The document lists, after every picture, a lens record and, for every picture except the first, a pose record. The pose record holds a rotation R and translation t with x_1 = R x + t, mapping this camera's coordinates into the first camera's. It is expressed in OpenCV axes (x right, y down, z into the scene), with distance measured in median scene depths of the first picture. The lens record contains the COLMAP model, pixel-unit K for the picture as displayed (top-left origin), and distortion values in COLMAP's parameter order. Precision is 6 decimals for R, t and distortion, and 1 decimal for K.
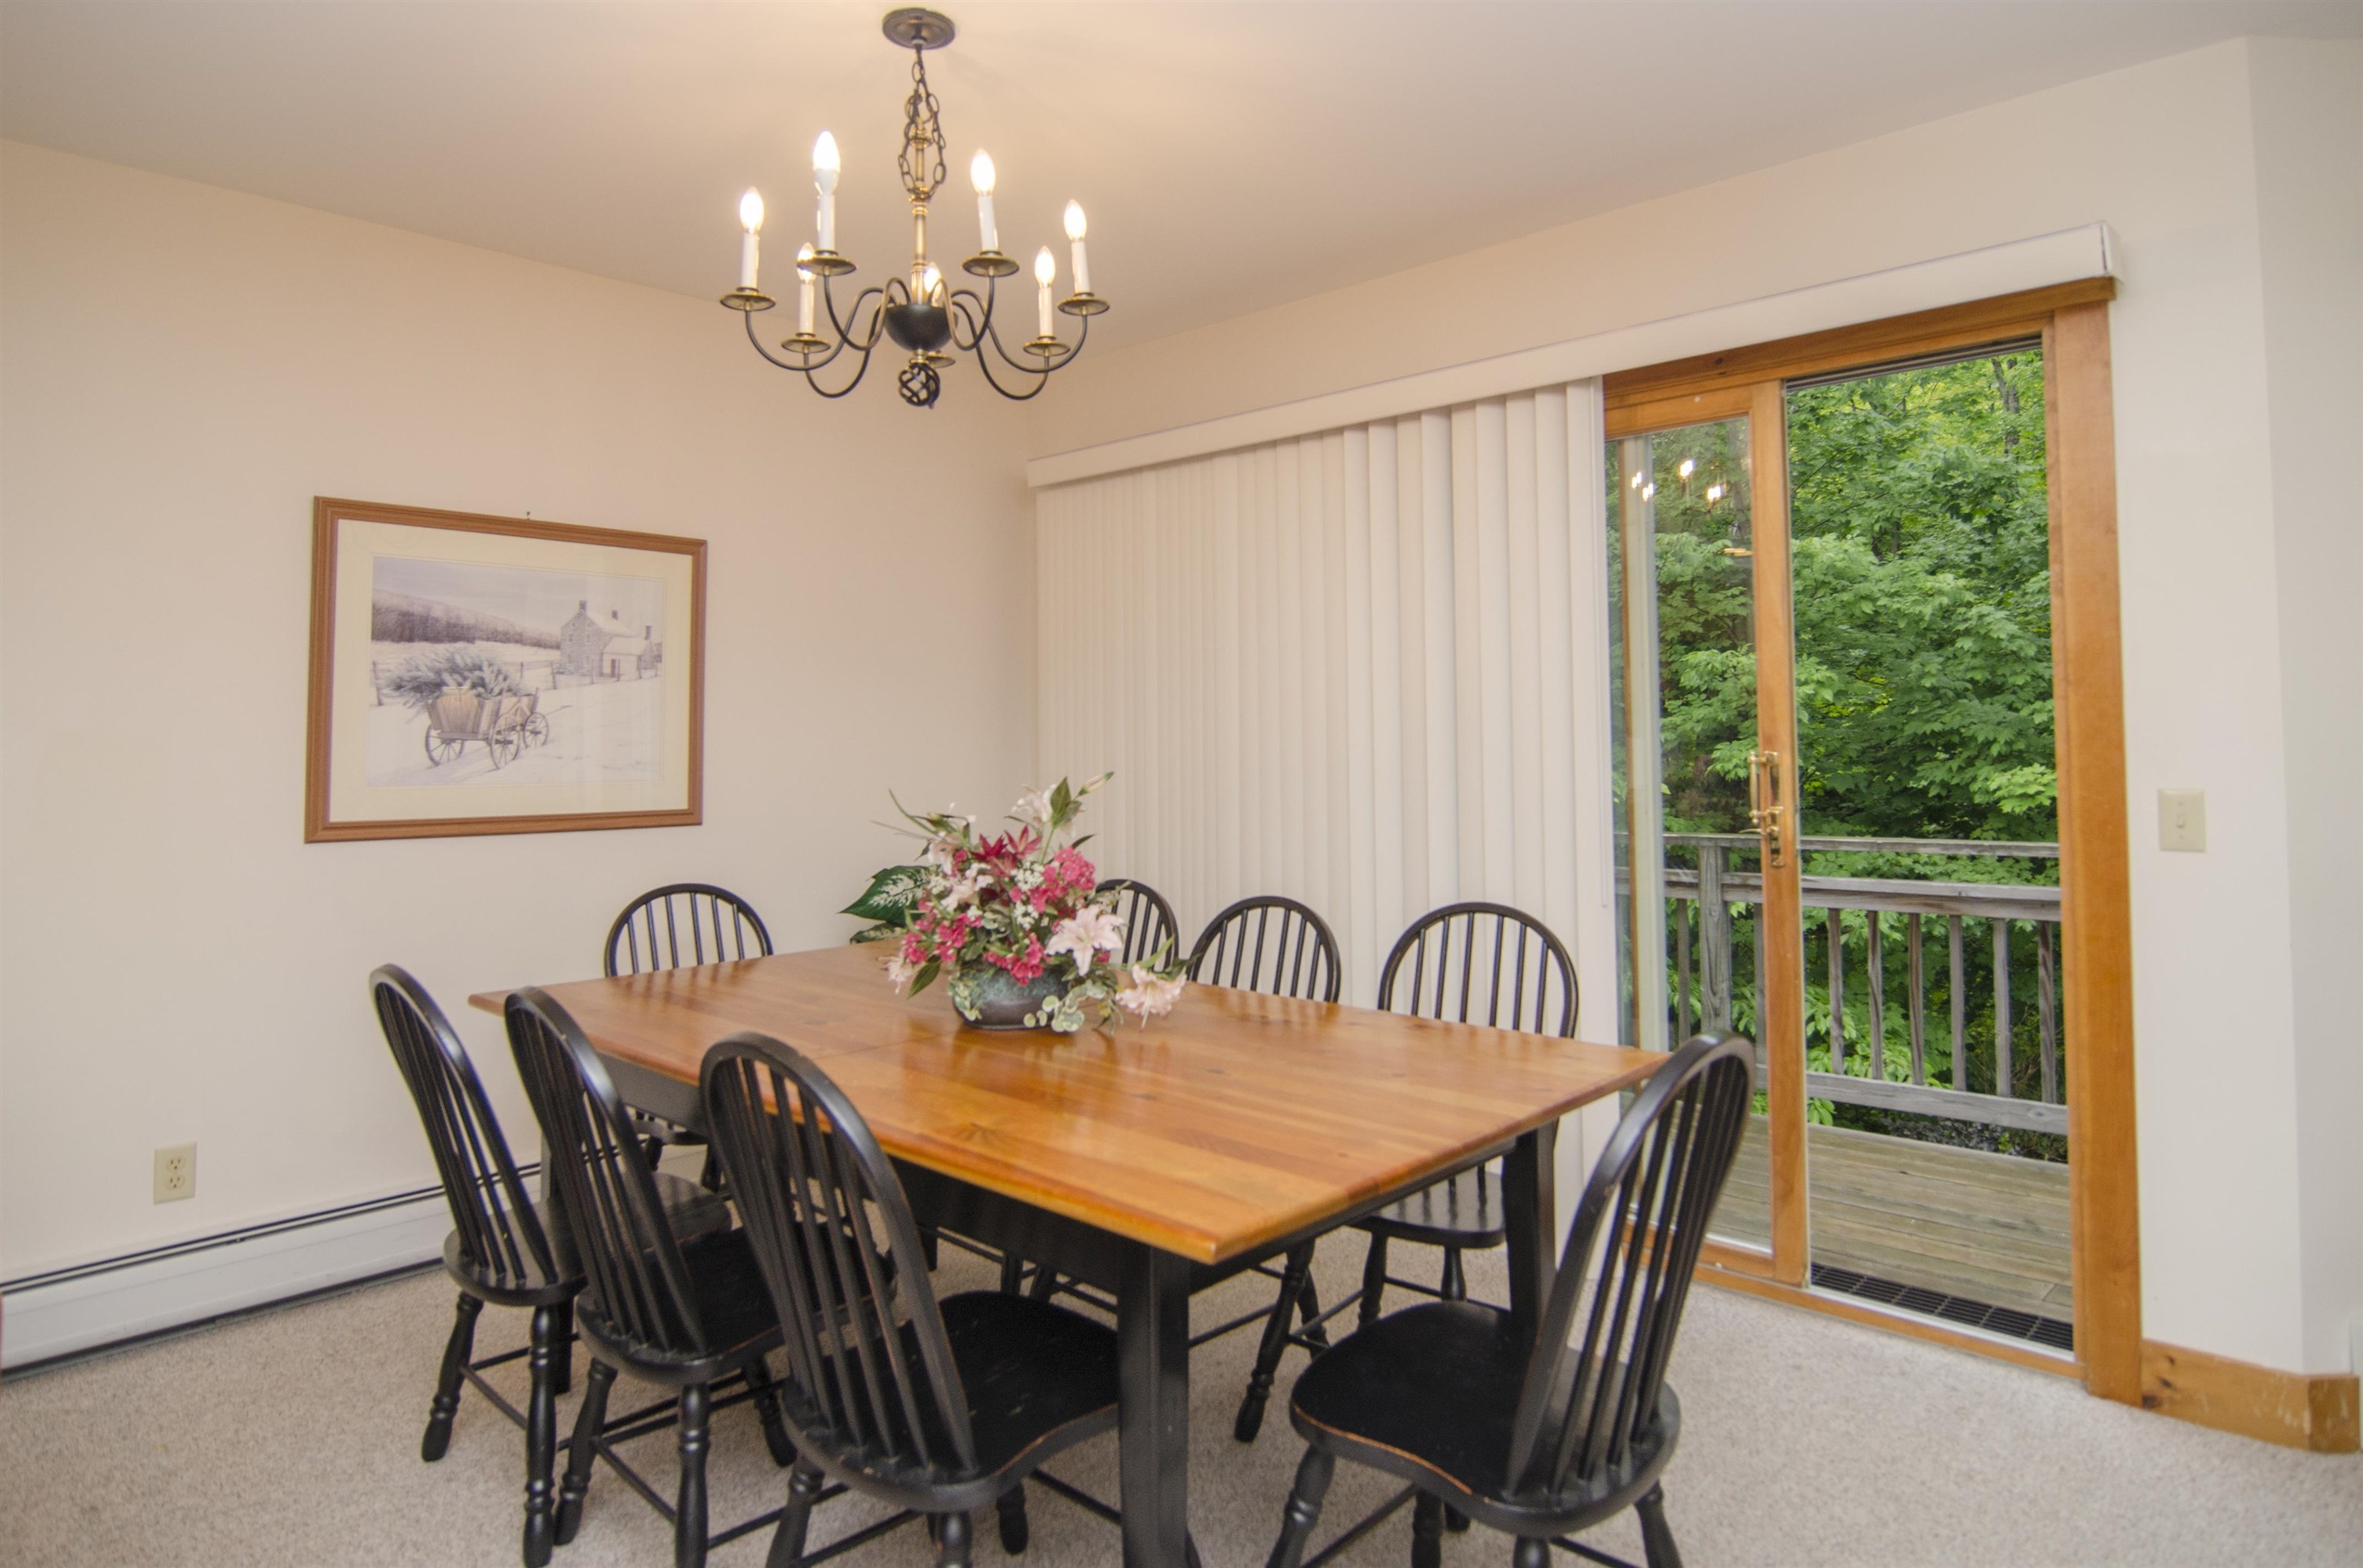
lens RADIAL K [[1388.3, 0, 1173.9], [0, 1388.3, 685.1], [0, 0, 1]] dist [-0.015617, -0.001272]
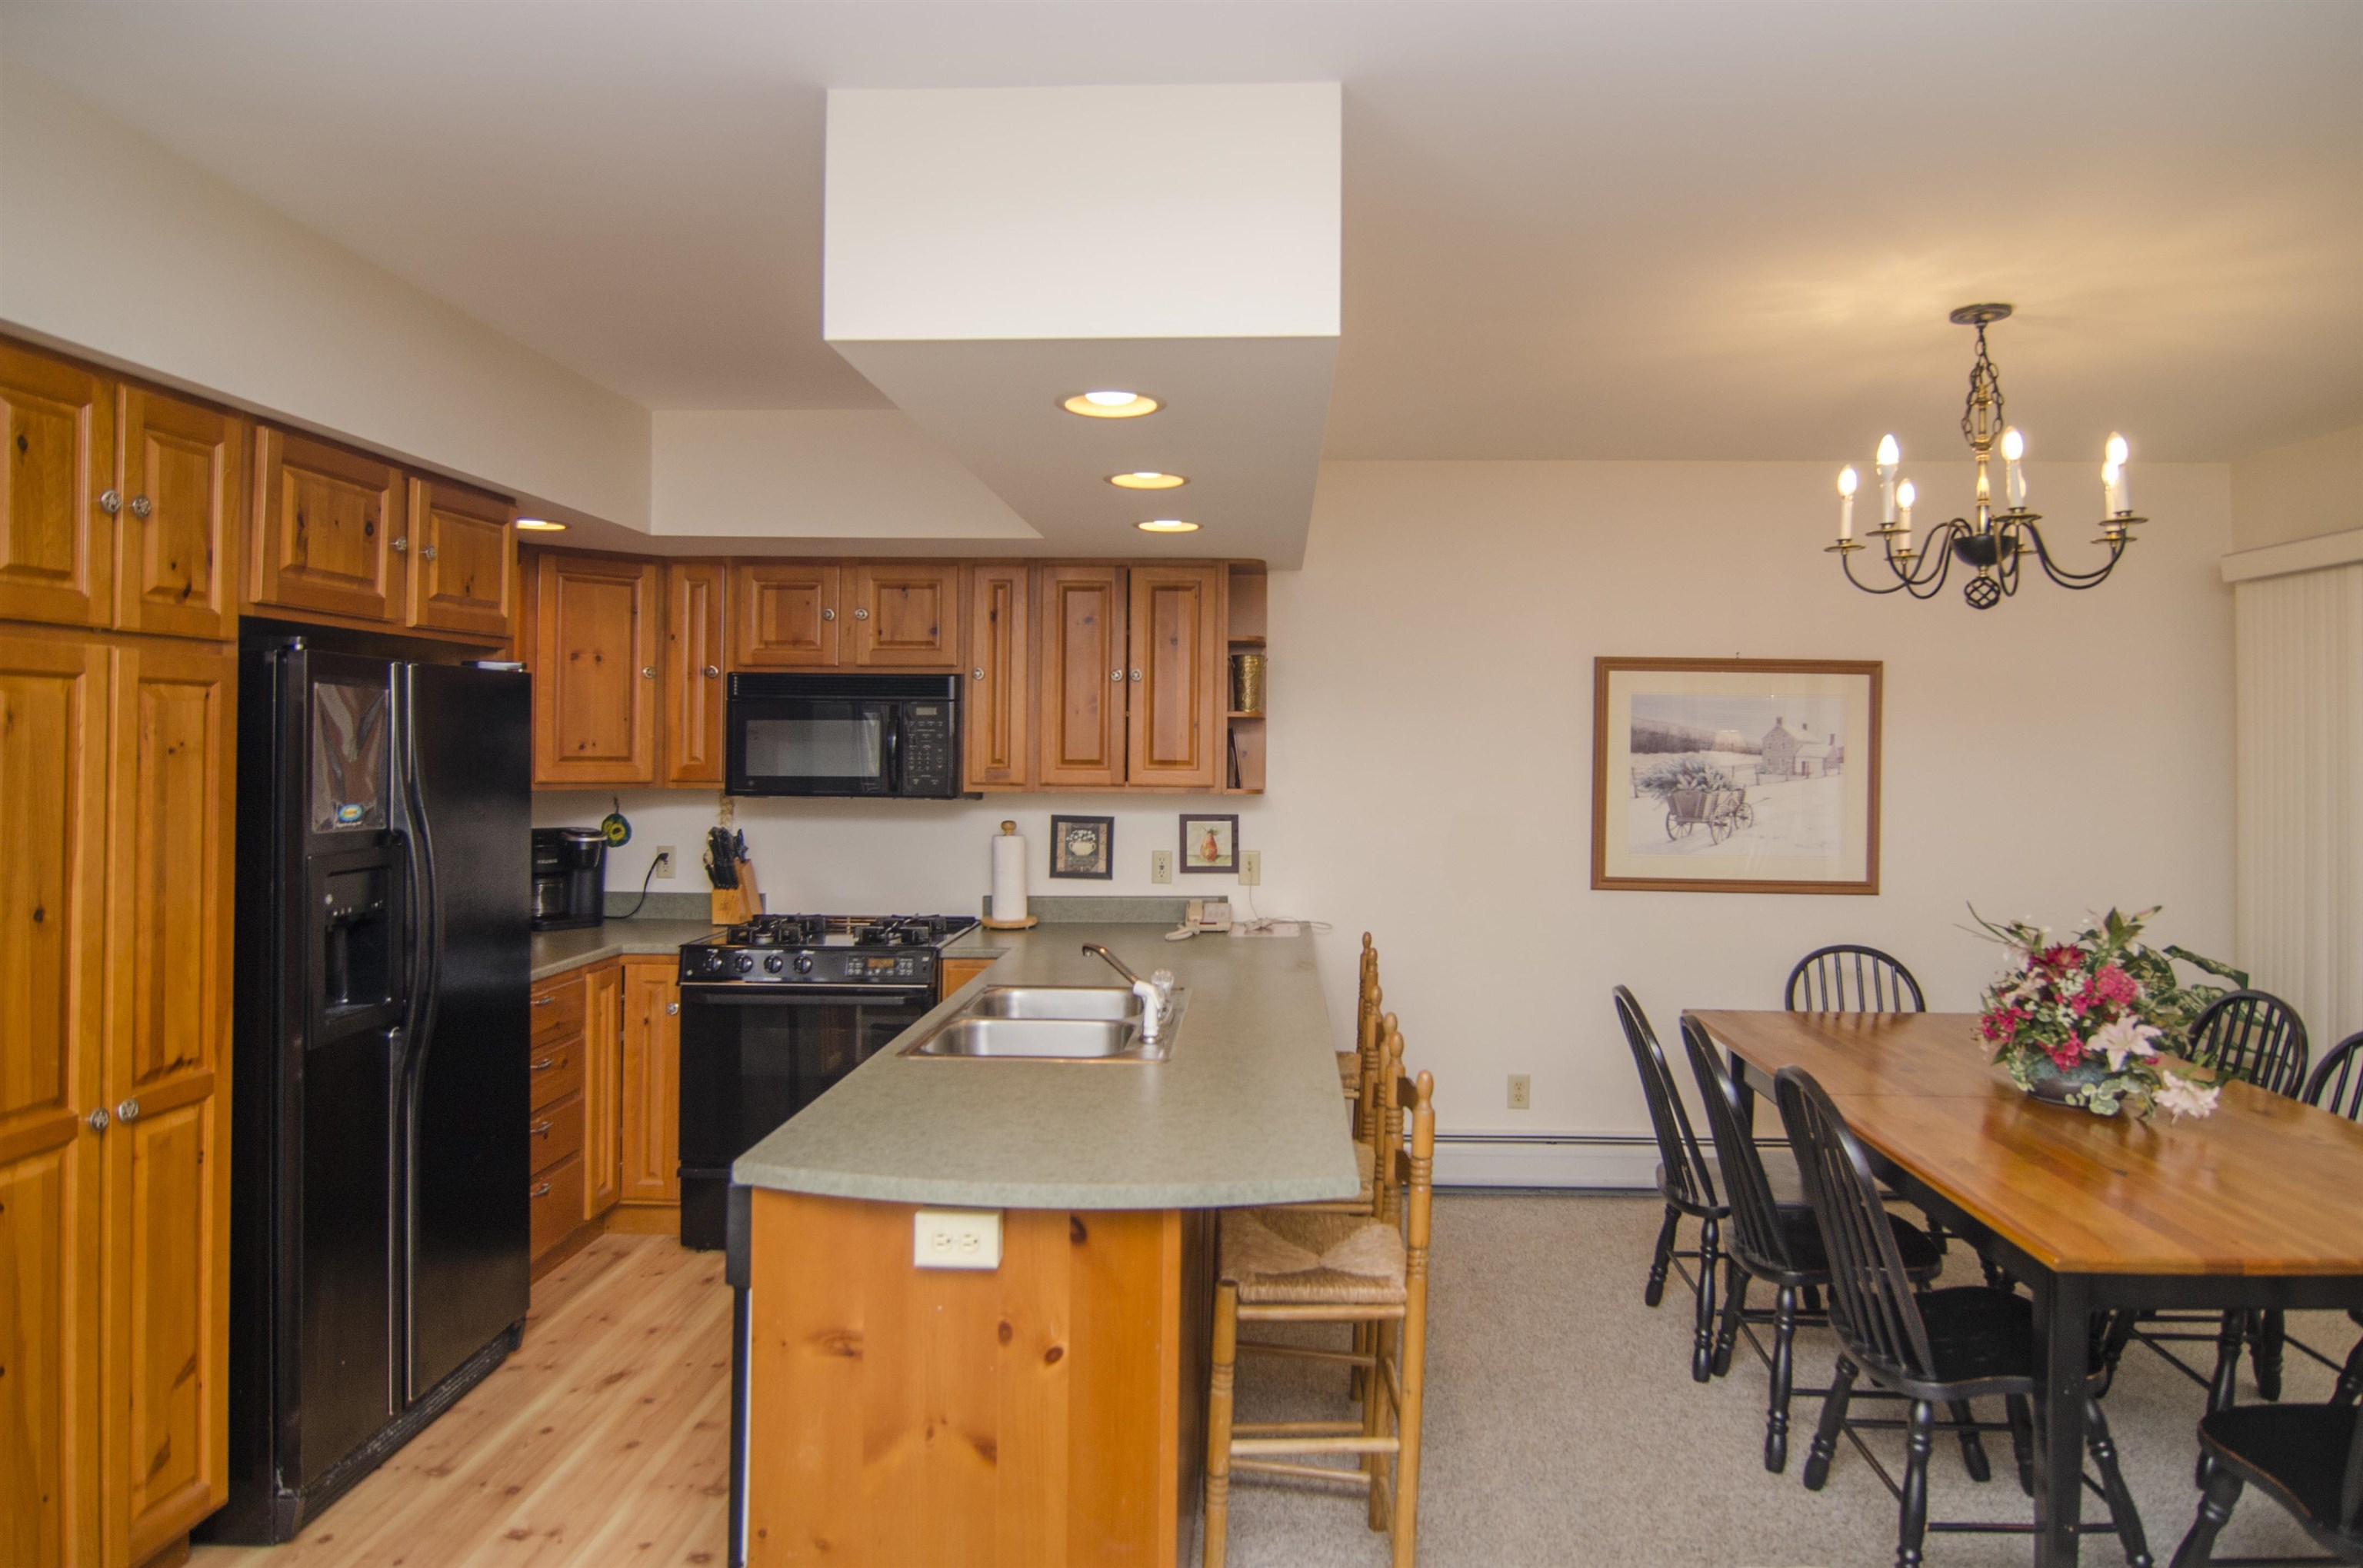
lens RADIAL K [[1403.9, 0, 1225.1], [0, 1403.9, 721.6], [0, 0, 1]] dist [-0.016841, -0.002755]
pose [[0.659432, 0.002927, -0.751758, 0.235805], [0.013918, 0.999773, 0.016101, -0.091701], [0.751635, -0.021080, 0.659242, -0.279282]]
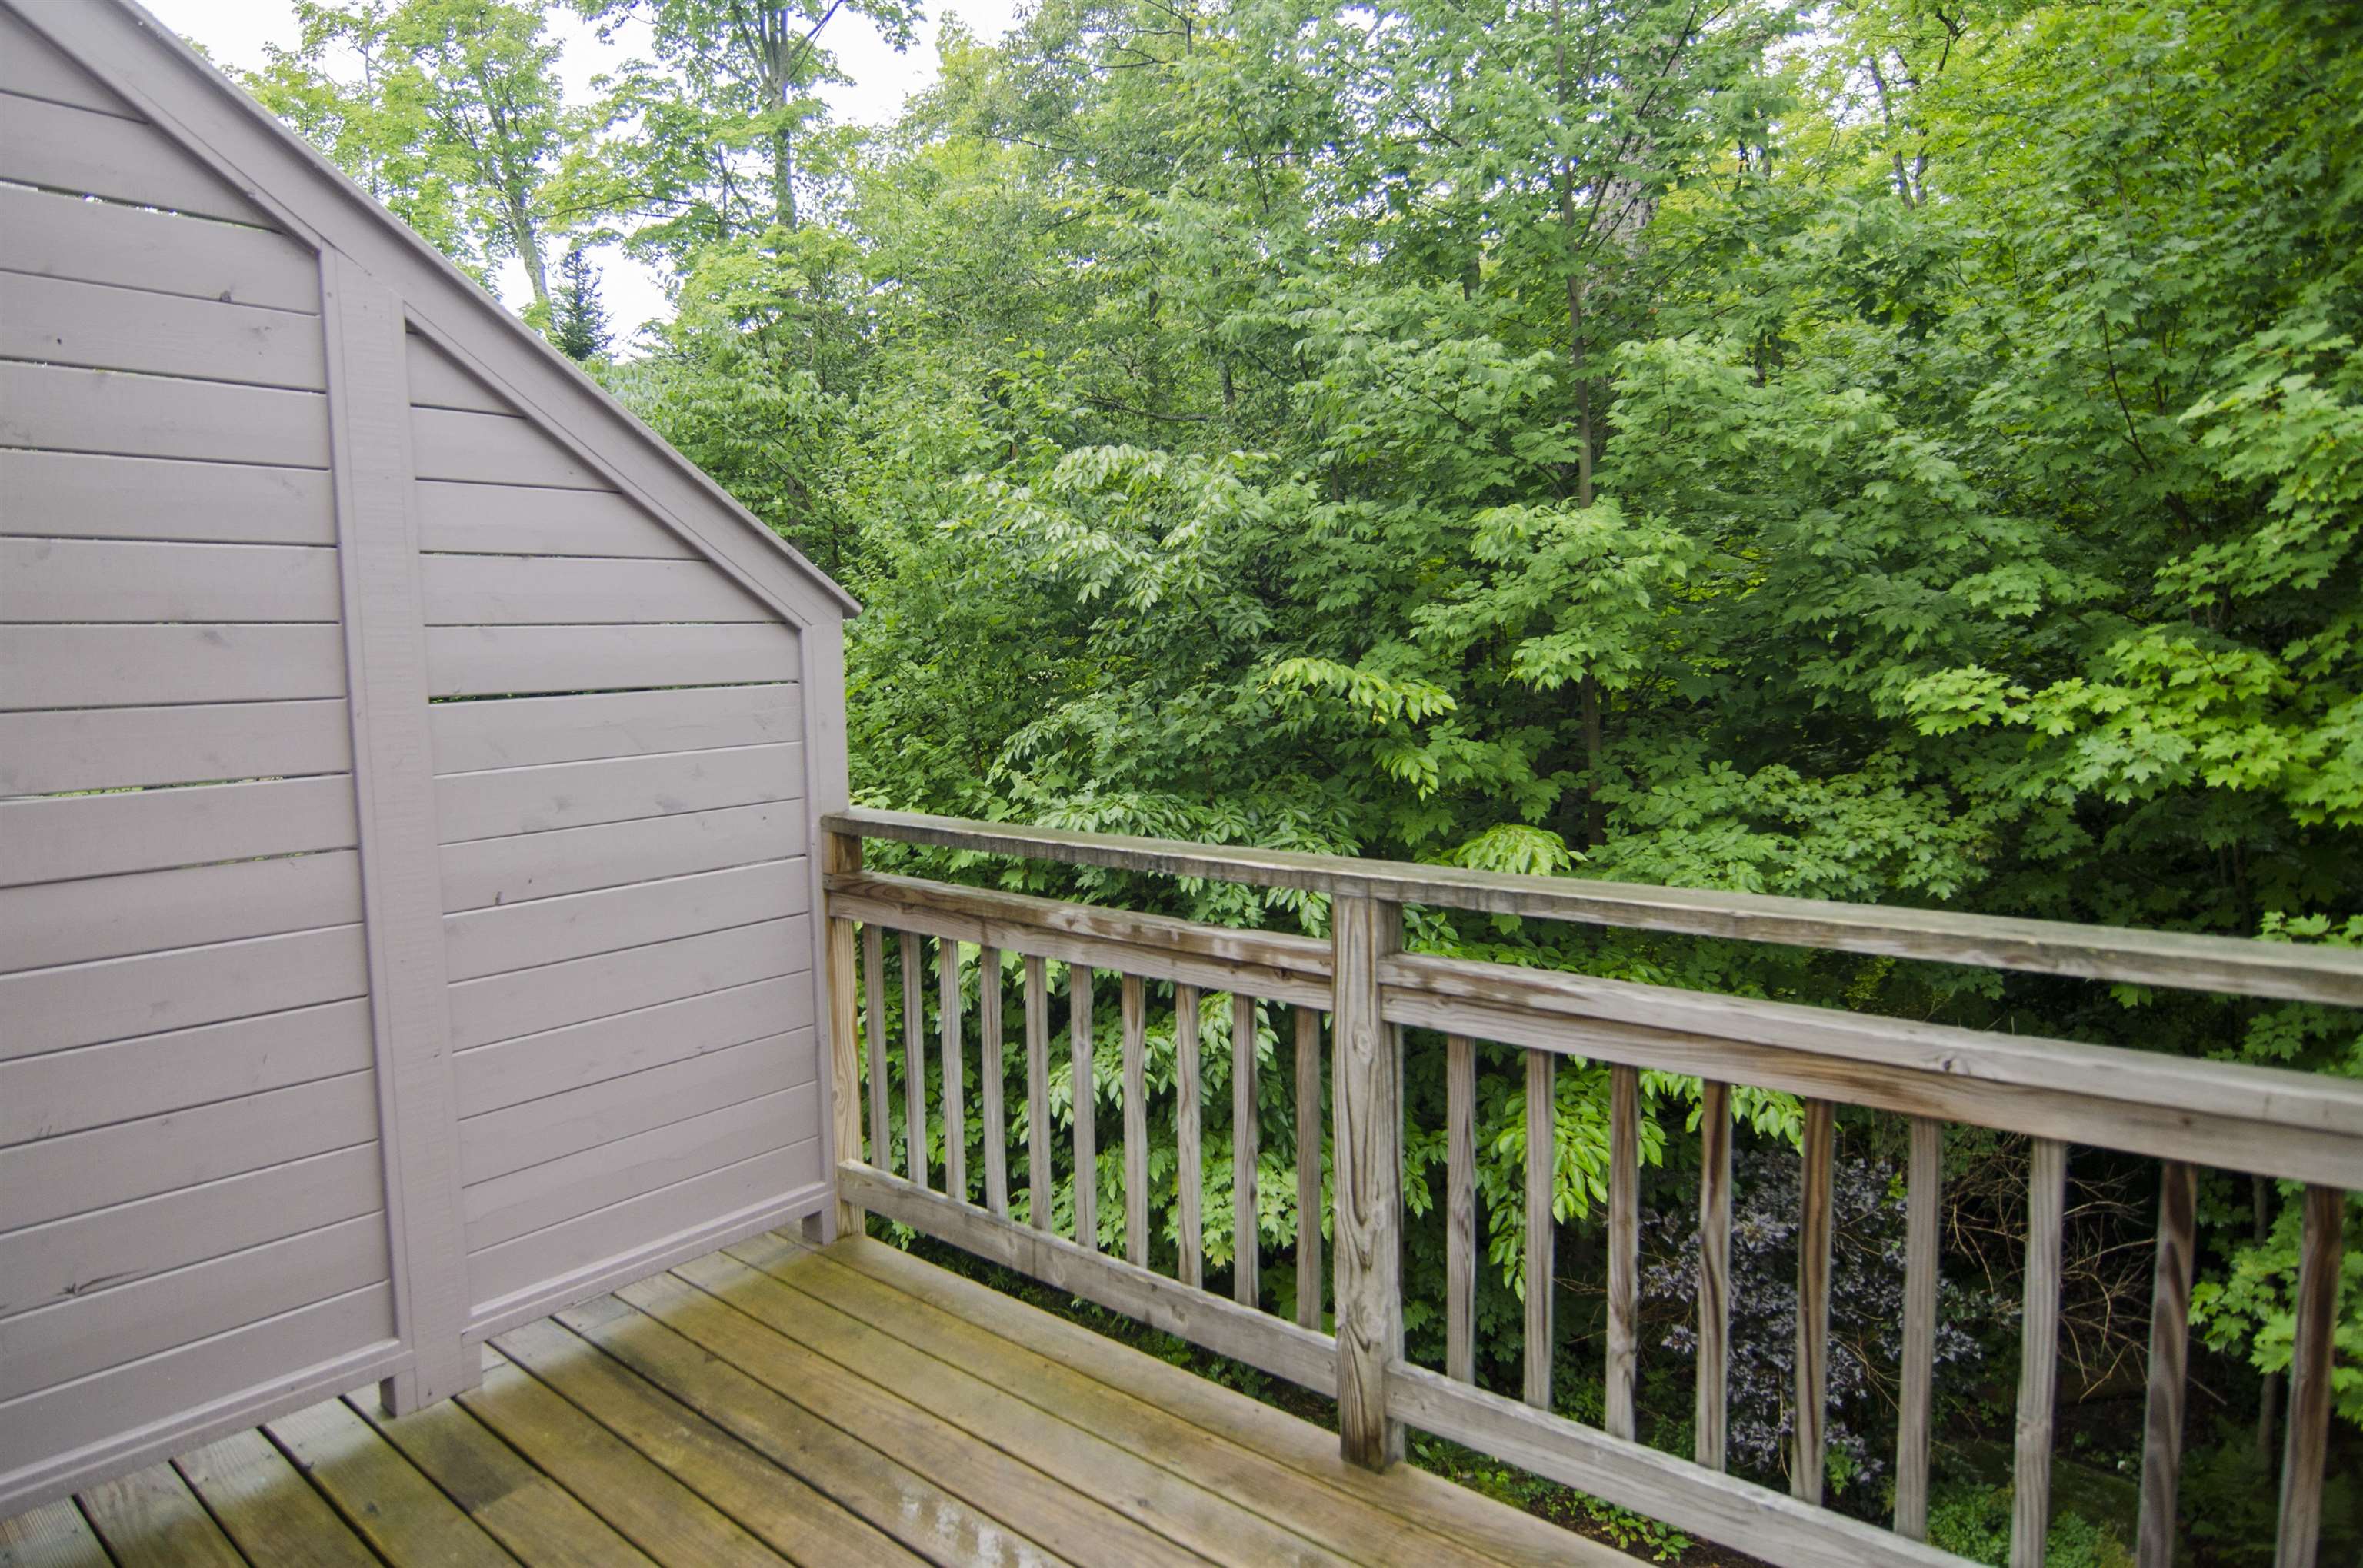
lens RADIAL K [[1387.1, 0, 1066.7], [0, 1387.1, 740.2], [0, 0, 1]] dist [-0.010775, -0.008586]
pose [[0.999799, -0.014903, 0.013443, 0.465535], [0.013260, 0.993279, 0.114980, 0.027204], [-0.015066, -0.114778, 0.993277, 0.912951]]
